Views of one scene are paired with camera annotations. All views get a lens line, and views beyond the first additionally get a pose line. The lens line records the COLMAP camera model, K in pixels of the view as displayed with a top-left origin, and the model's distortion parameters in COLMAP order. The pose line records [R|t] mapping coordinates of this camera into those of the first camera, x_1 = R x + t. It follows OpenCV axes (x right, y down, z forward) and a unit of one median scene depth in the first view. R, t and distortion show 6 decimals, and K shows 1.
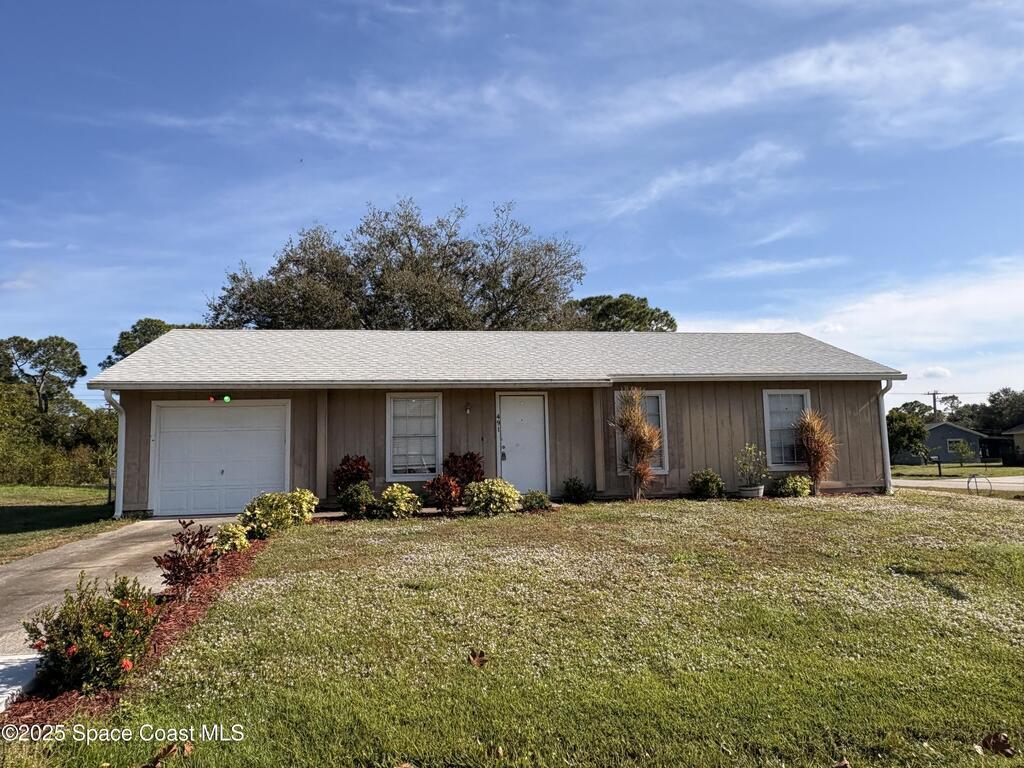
lens RADIAL K [[693.3, 0, 511.9], [0, 693.3, 383.0], [0, 0, 1]] dist [-0.007325, 0.011031]
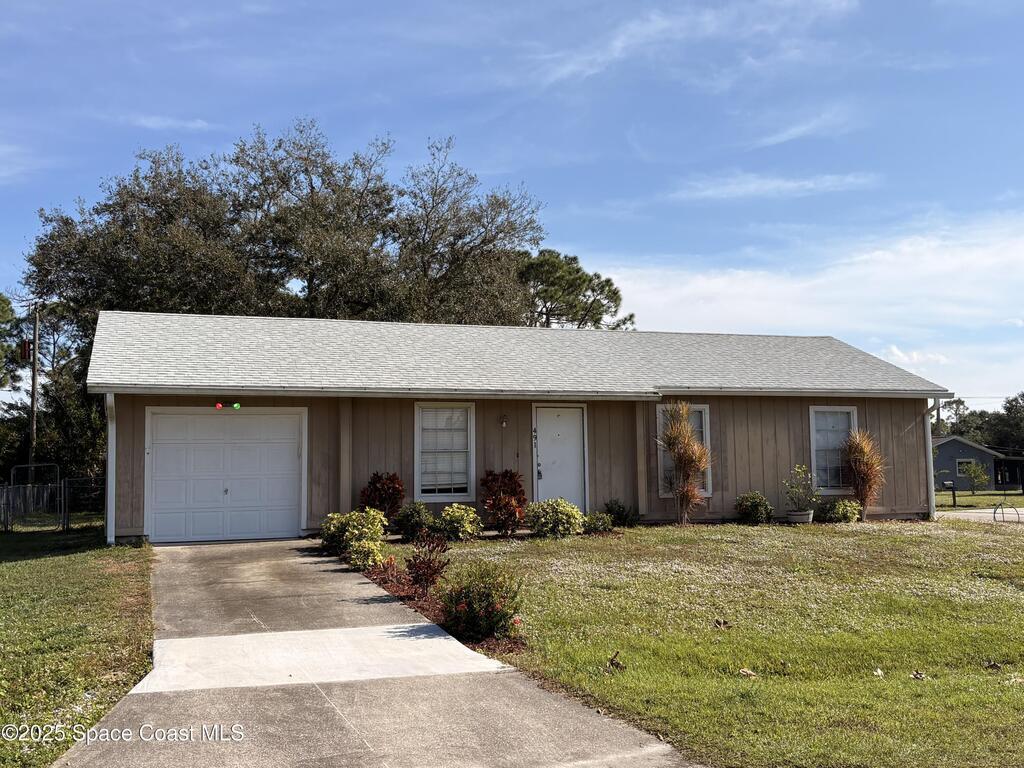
lens RADIAL K [[1068.3, 0, 510.7], [0, 1068.3, 385.4], [0, 0, 1]] dist [0.078142, 0.000000]
pose [[0.983238, 0.024762, 0.180636, -0.296778], [-0.028563, 0.999421, 0.018468, -0.033960], [-0.180075, -0.023318, 0.983377, -0.341532]]
